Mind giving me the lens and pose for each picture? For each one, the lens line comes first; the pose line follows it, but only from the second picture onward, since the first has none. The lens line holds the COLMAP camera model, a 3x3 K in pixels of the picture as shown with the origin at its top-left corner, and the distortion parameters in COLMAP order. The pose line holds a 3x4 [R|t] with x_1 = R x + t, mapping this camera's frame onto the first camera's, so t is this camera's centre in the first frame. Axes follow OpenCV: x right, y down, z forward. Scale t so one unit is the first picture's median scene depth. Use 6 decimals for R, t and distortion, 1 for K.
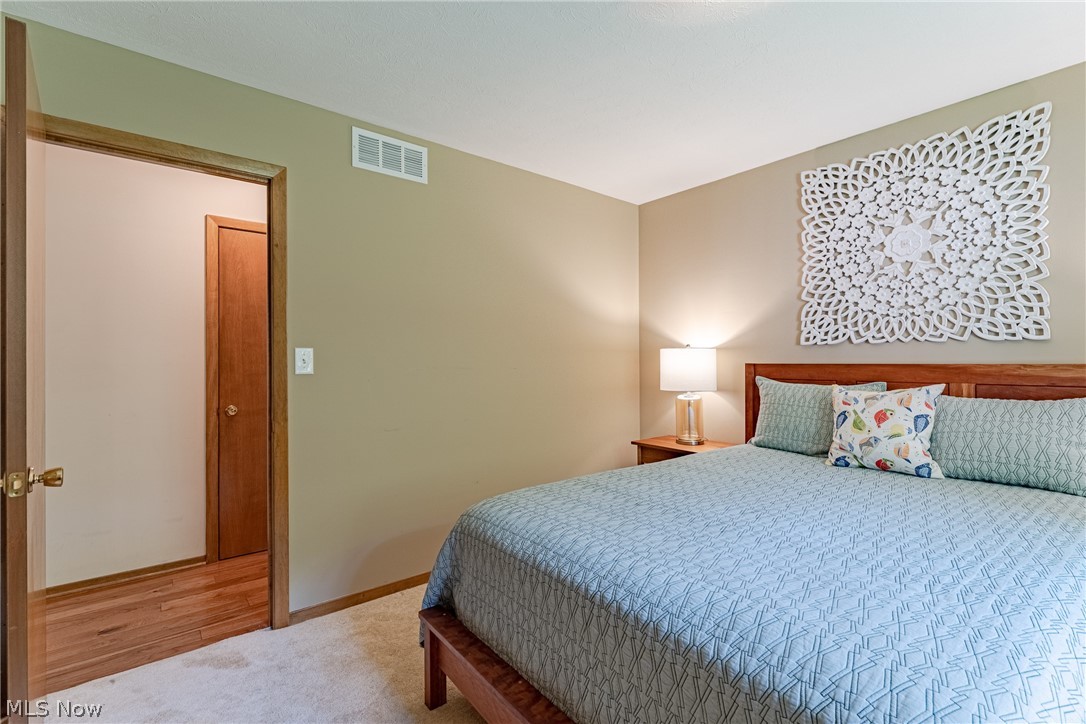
lens RADIAL K [[493.6, 0, 551.0], [0, 493.6, 363.2], [0, 0, 1]] dist [0.002245, 0.000618]
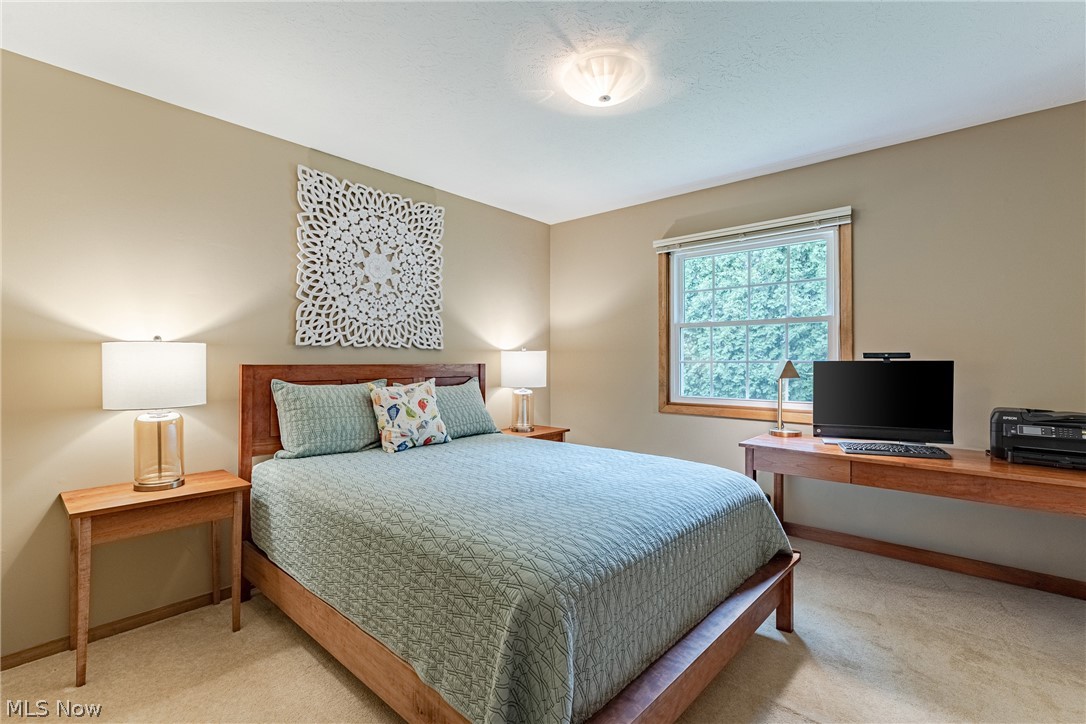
lens RADIAL K [[493.6, 0, 549.6], [0, 493.6, 362.6], [0, 0, 1]] dist [0.002245, 0.000618]
pose [[-0.163922, 0.002222, 0.986471, -0.574890], [0.003318, 0.999993, -0.001701, 0.000468], [-0.986468, 0.002994, -0.163928, 0.755982]]
